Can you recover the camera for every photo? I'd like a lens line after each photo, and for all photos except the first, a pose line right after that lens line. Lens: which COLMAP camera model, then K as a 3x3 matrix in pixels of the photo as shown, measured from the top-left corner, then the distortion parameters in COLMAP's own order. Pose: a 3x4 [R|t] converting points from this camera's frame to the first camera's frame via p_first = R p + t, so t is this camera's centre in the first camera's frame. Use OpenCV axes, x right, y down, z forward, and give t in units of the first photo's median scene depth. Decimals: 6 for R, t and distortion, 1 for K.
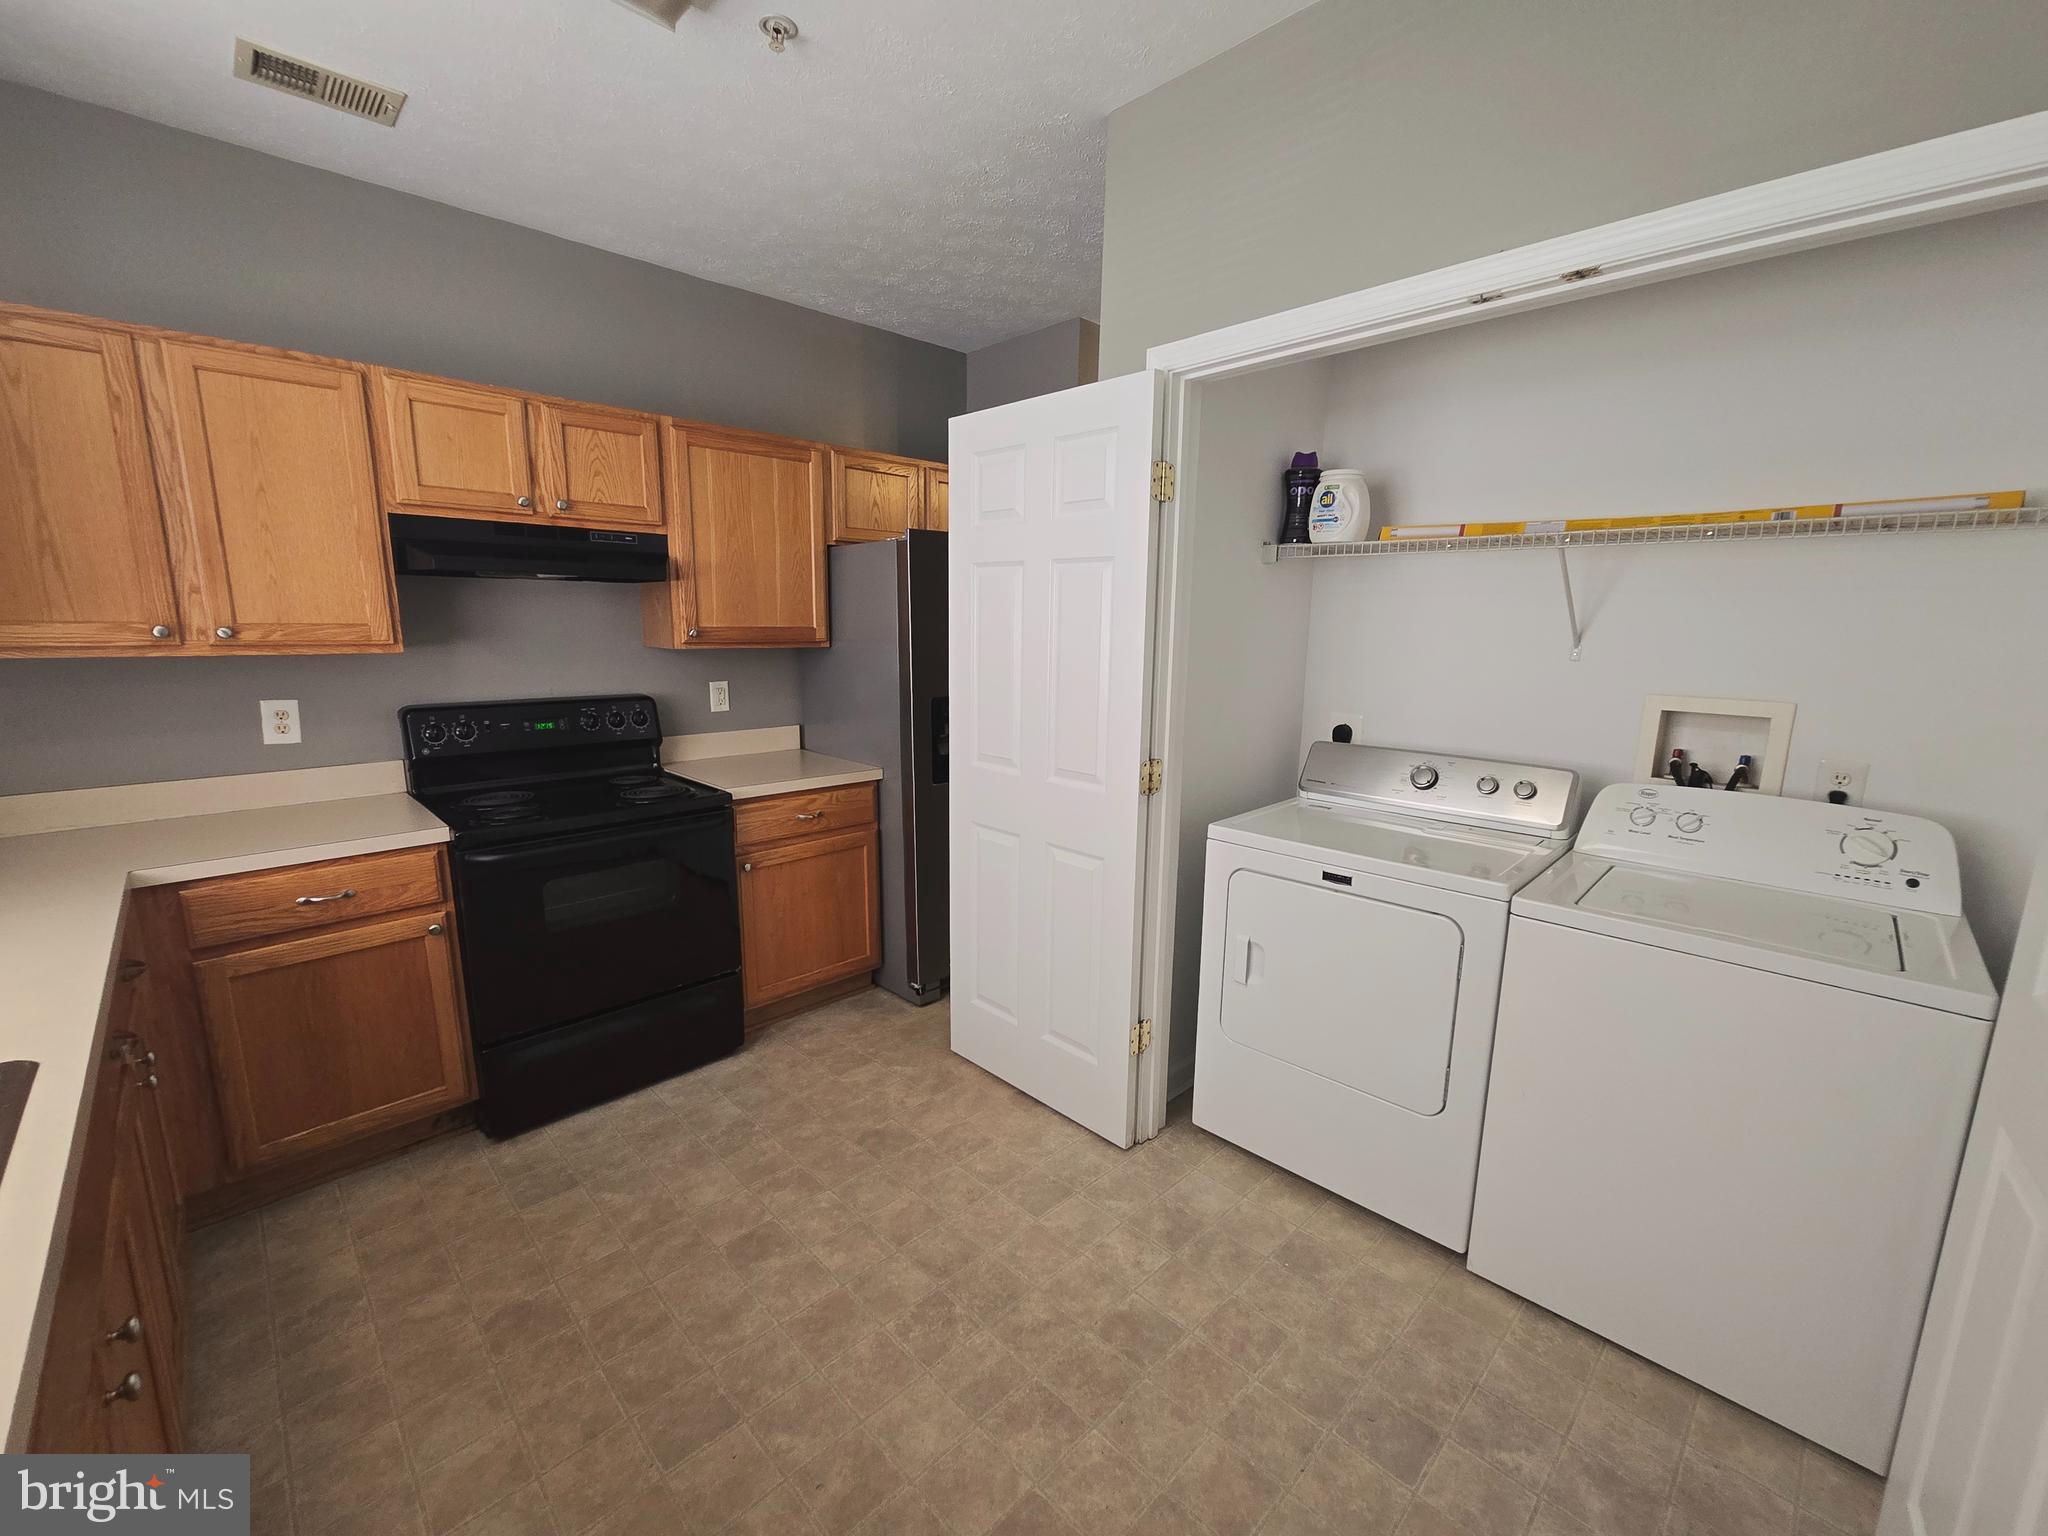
lens RADIAL K [[843.6, 0, 1025.5], [0, 843.6, 776.3], [0, 0, 1]] dist [-0.001800, 0.000285]
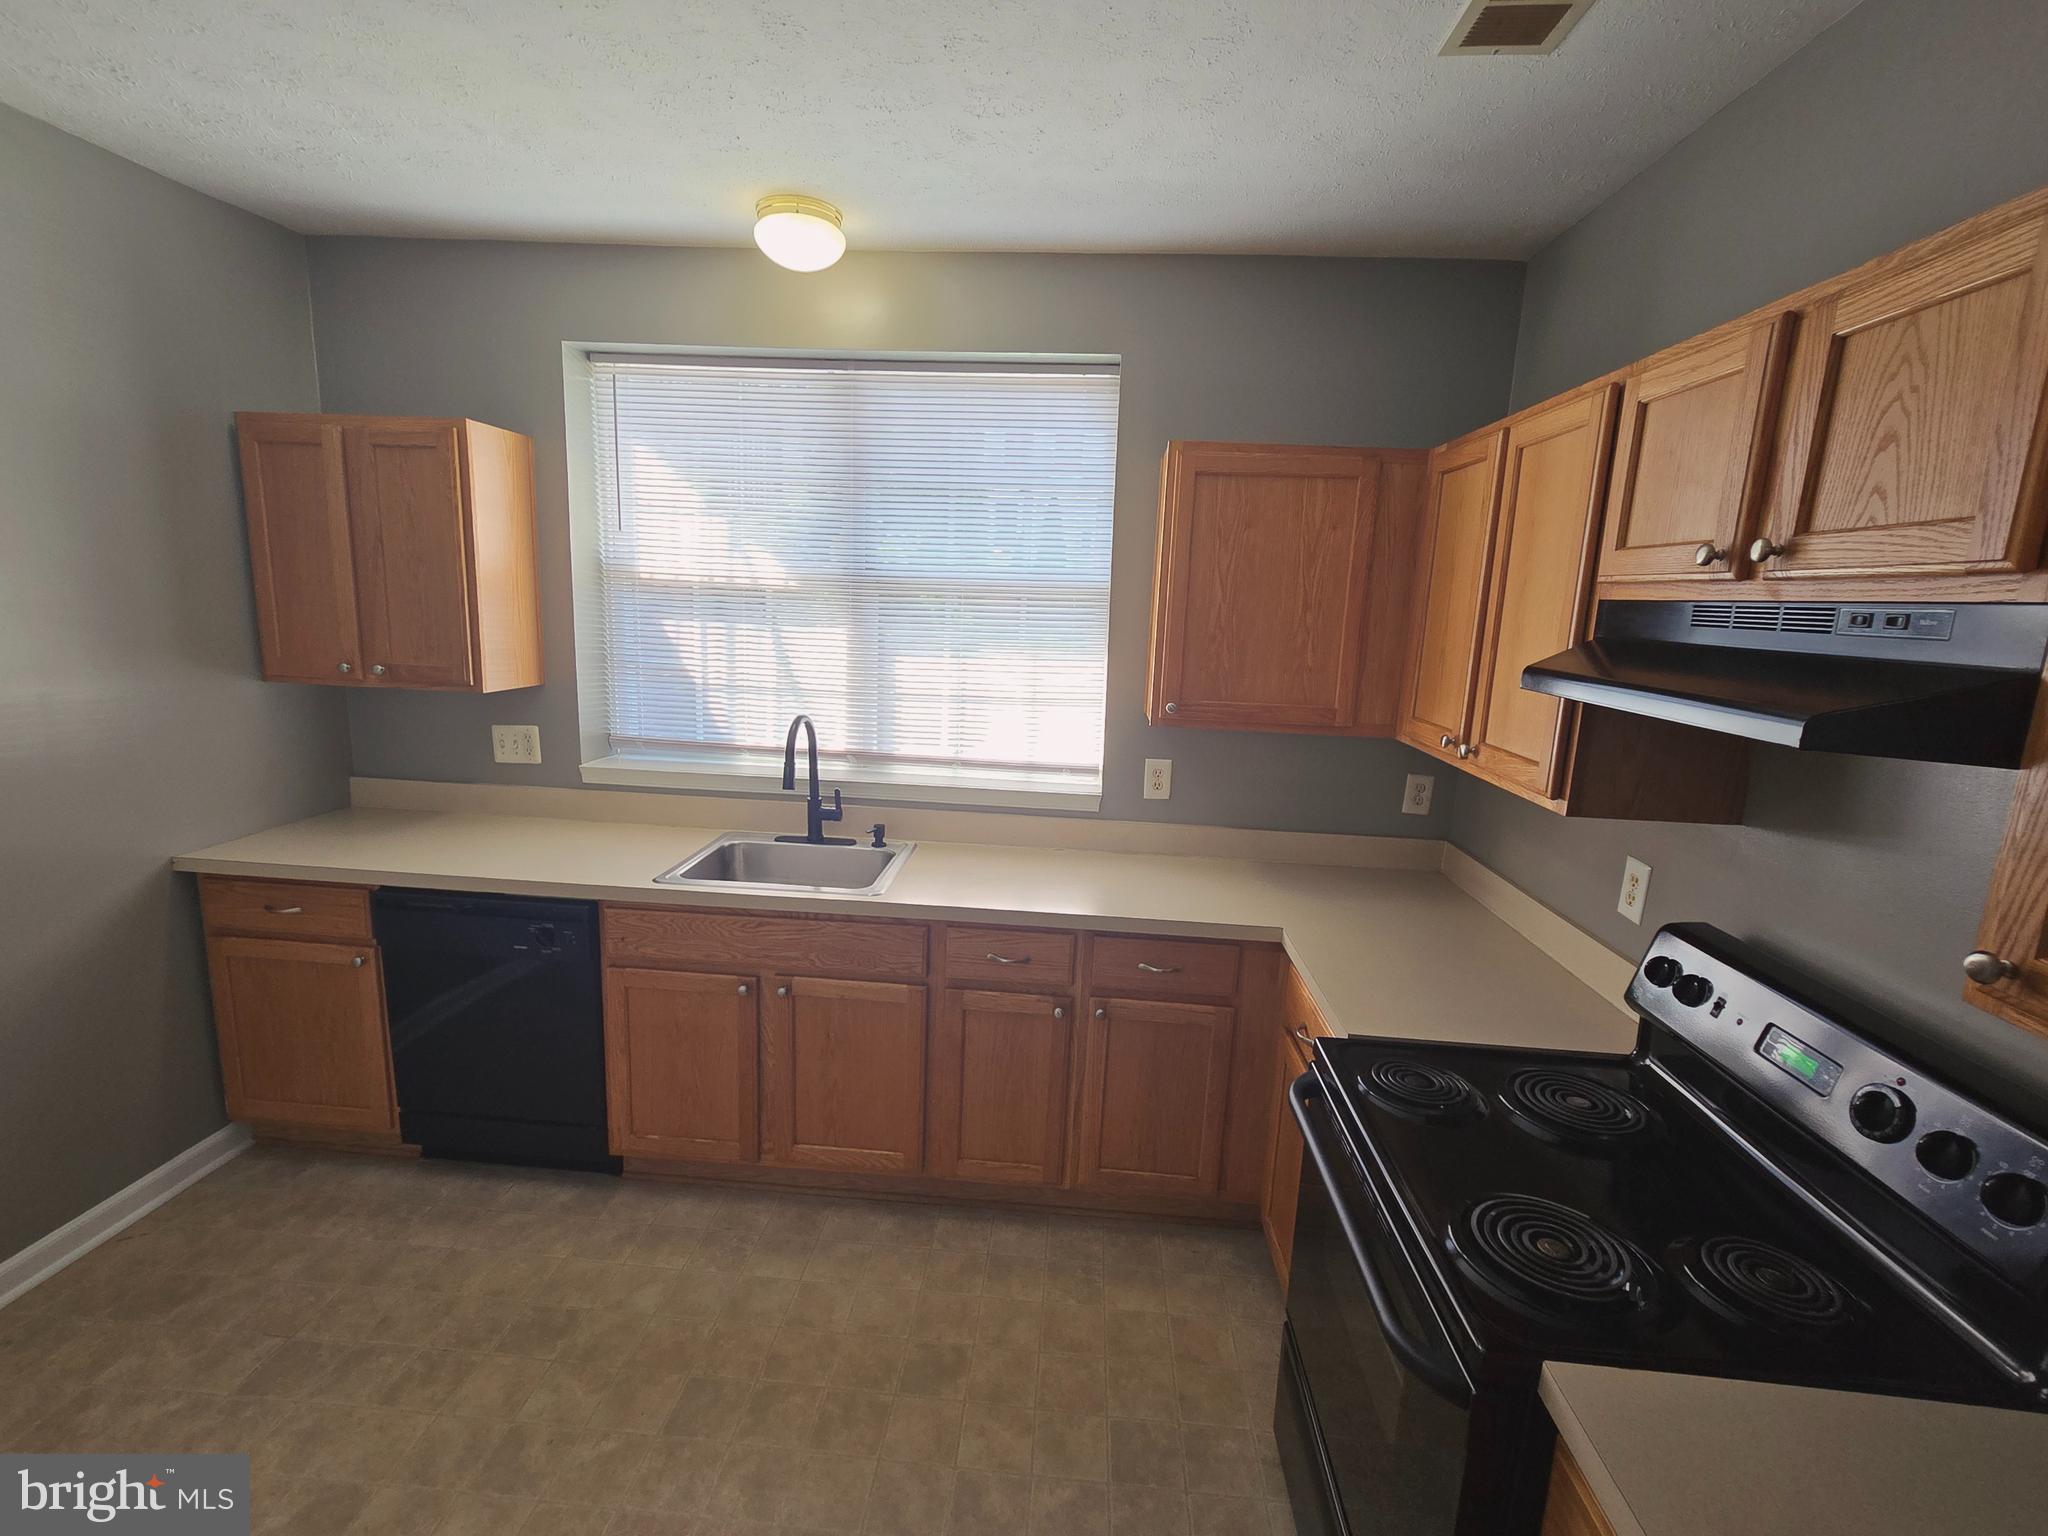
lens RADIAL K [[903.0, 0, 1008.4], [0, 903.0, 762.1], [0, 0, 1]] dist [0.016564, -0.000108]
pose [[-0.746153, 0.069593, -0.662127, 0.046282], [-0.164336, 0.944497, 0.284462, -0.422729], [0.645174, 0.321063, -0.693303, 1.614292]]
